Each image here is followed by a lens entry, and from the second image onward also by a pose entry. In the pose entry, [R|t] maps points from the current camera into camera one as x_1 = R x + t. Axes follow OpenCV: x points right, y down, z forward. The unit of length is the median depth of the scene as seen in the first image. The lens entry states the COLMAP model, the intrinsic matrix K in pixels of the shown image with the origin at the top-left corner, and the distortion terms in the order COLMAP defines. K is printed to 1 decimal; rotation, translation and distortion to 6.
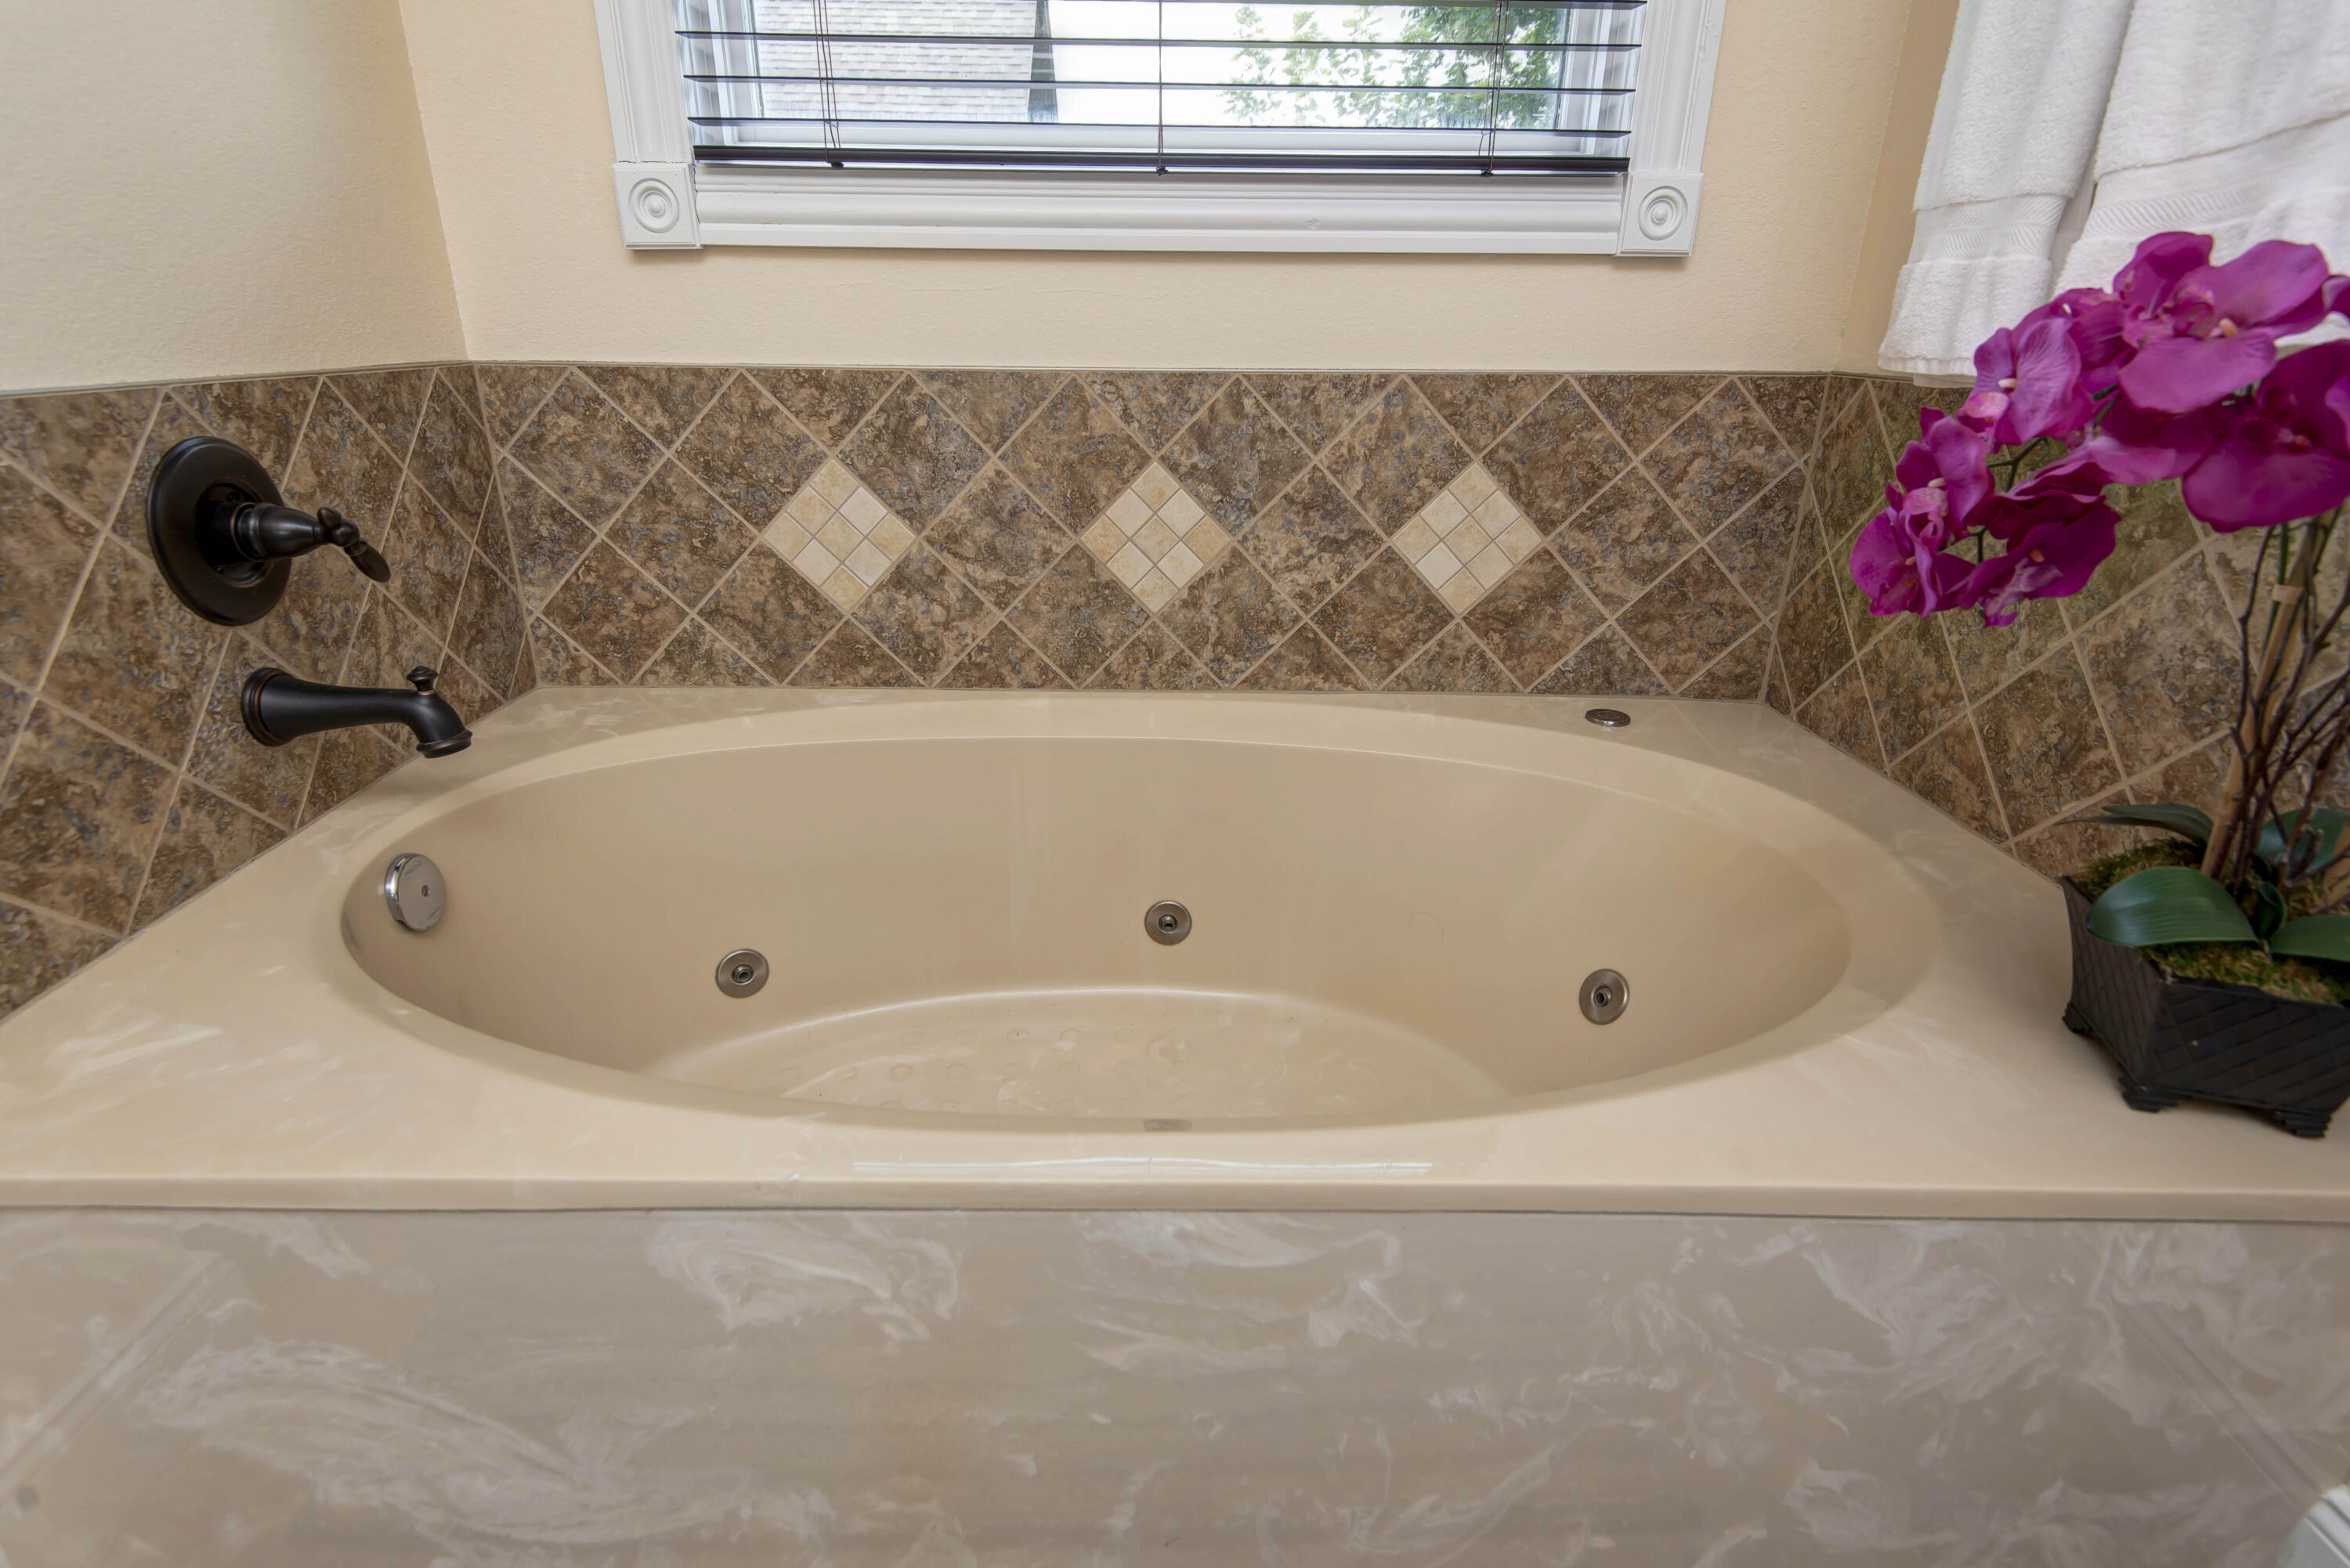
lens RADIAL K [[1187.8, 0, 1176.4], [0, 1187.8, 815.0], [0, 0, 1]] dist [0.022137, -0.020496]
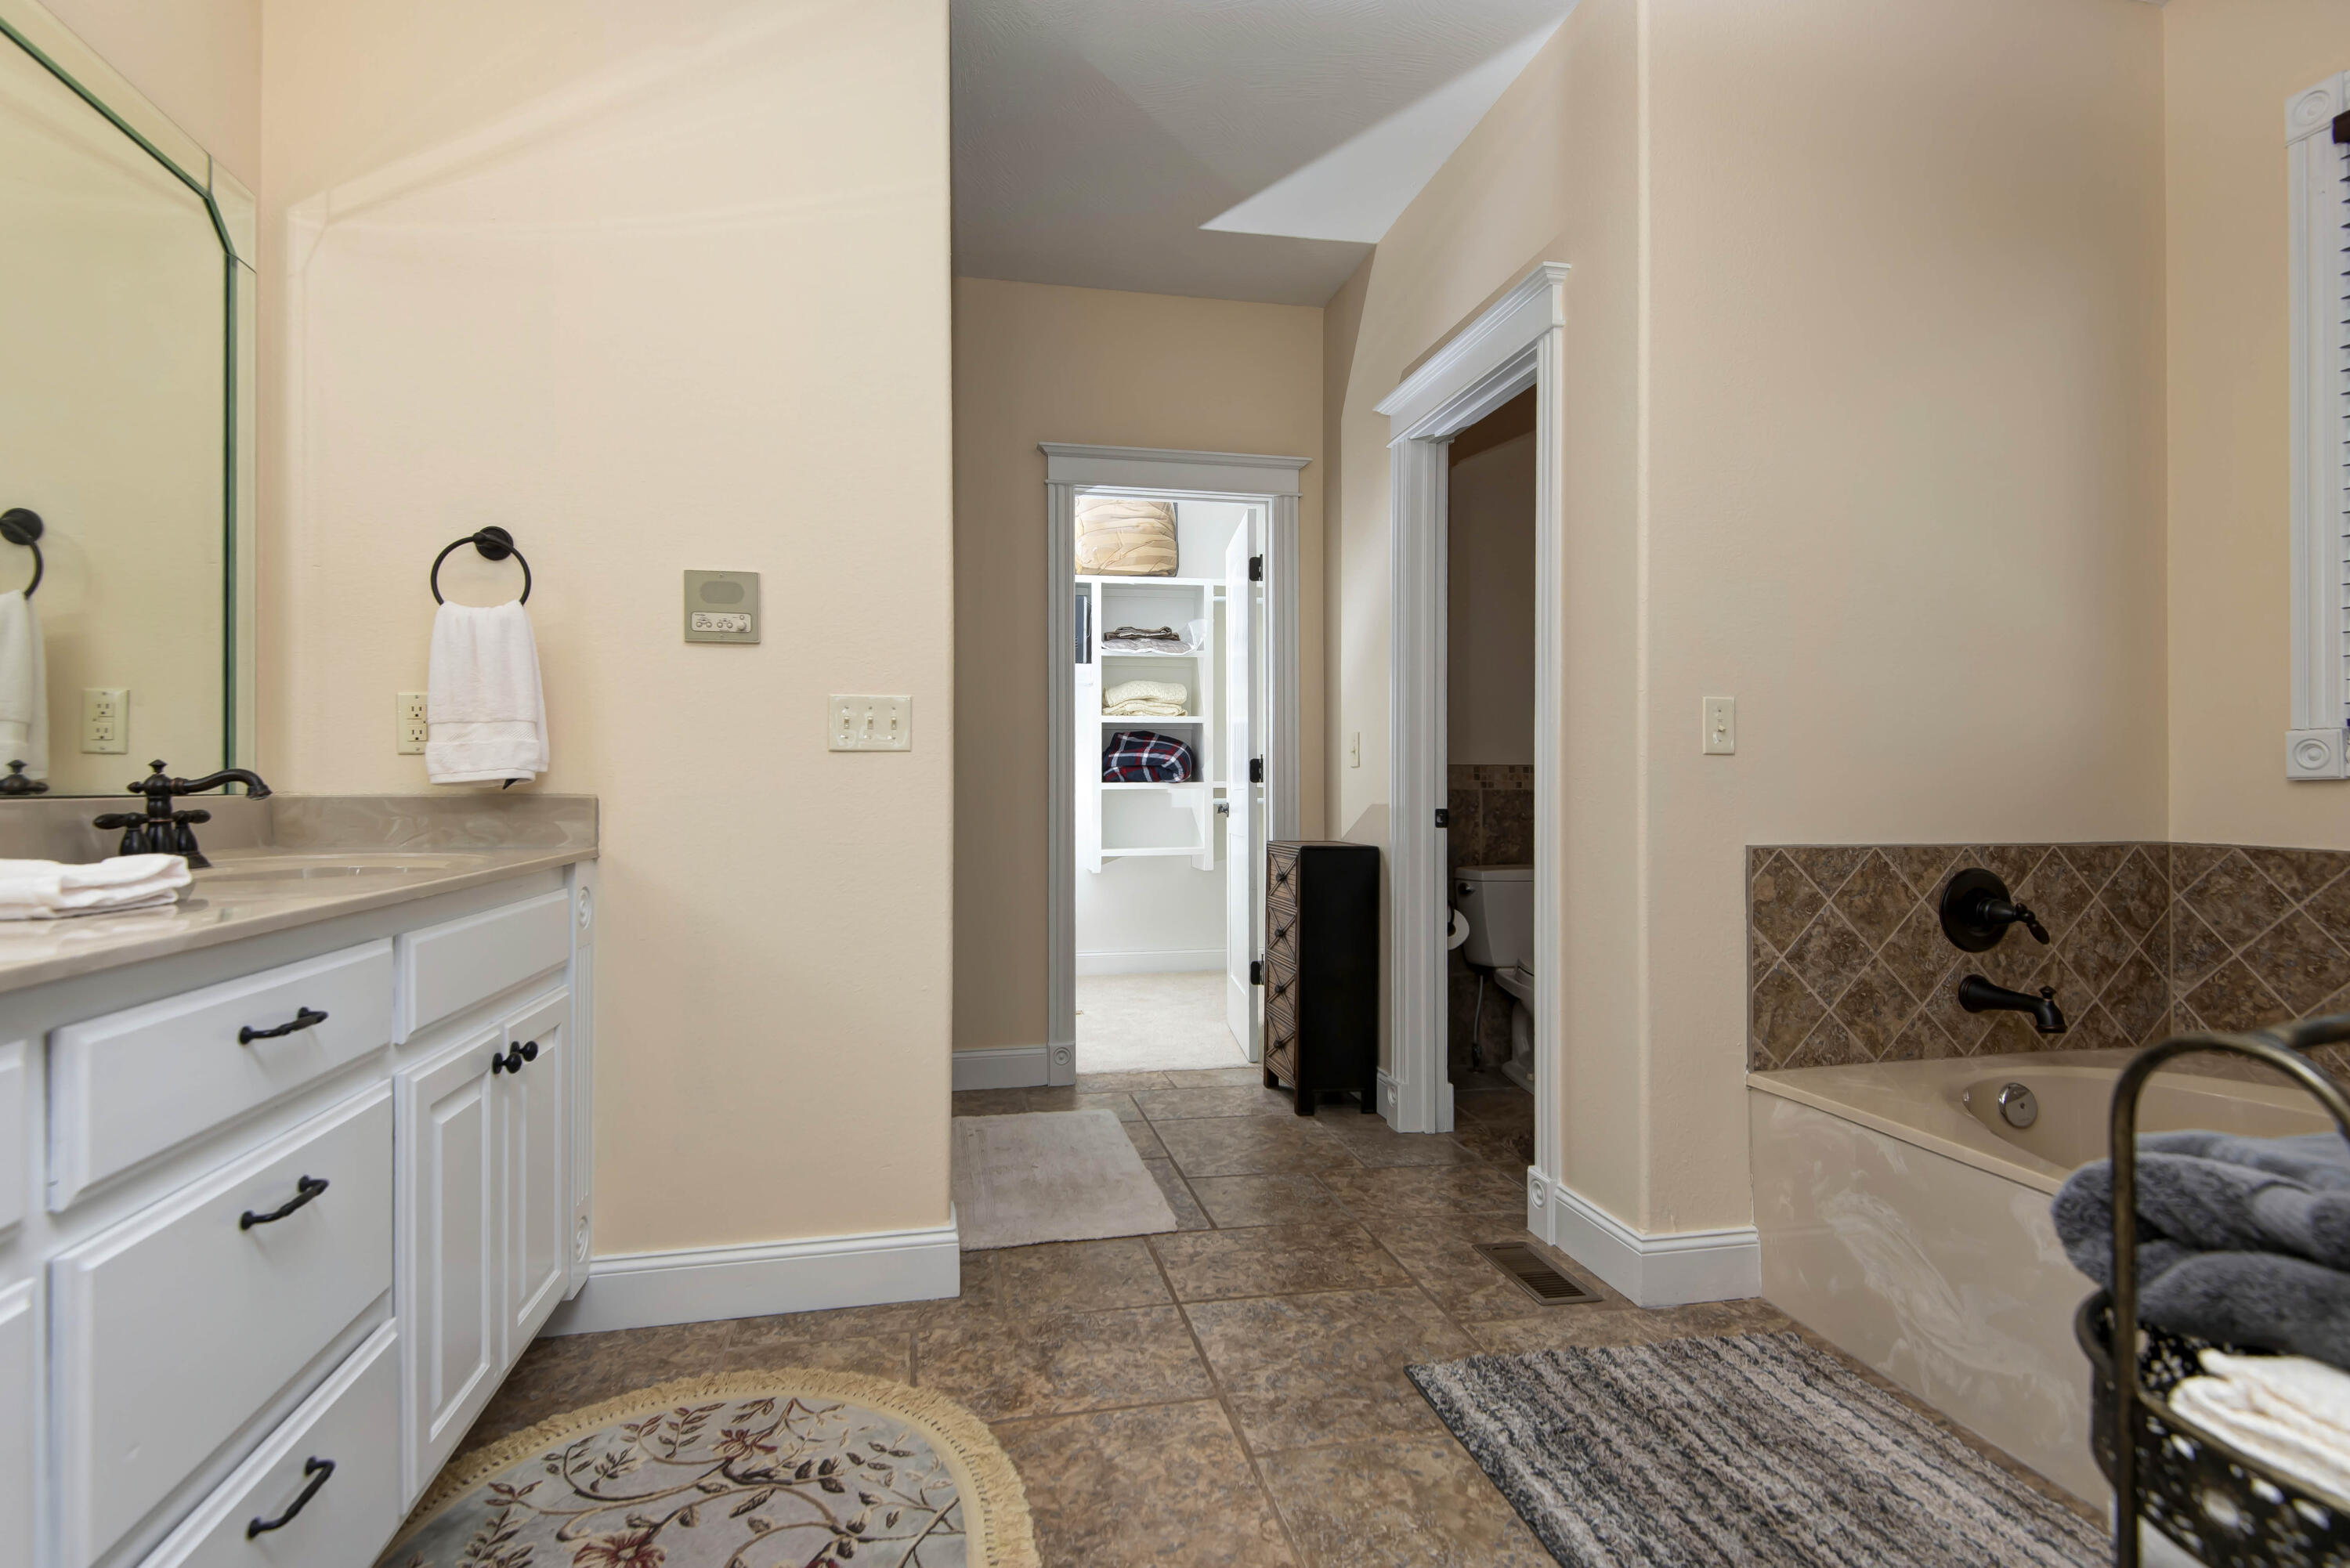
lens RADIAL K [[1144.0, 0, 1165.6], [0, 1144.0, 753.6], [0, 0, 1]] dist [-0.000741, -0.002066]
pose [[0.203043, -0.032650, -0.978625, 0.674201], [-0.378752, 0.919028, -0.109244, 0.203951], [0.902951, 0.392838, 0.174235, -0.572040]]
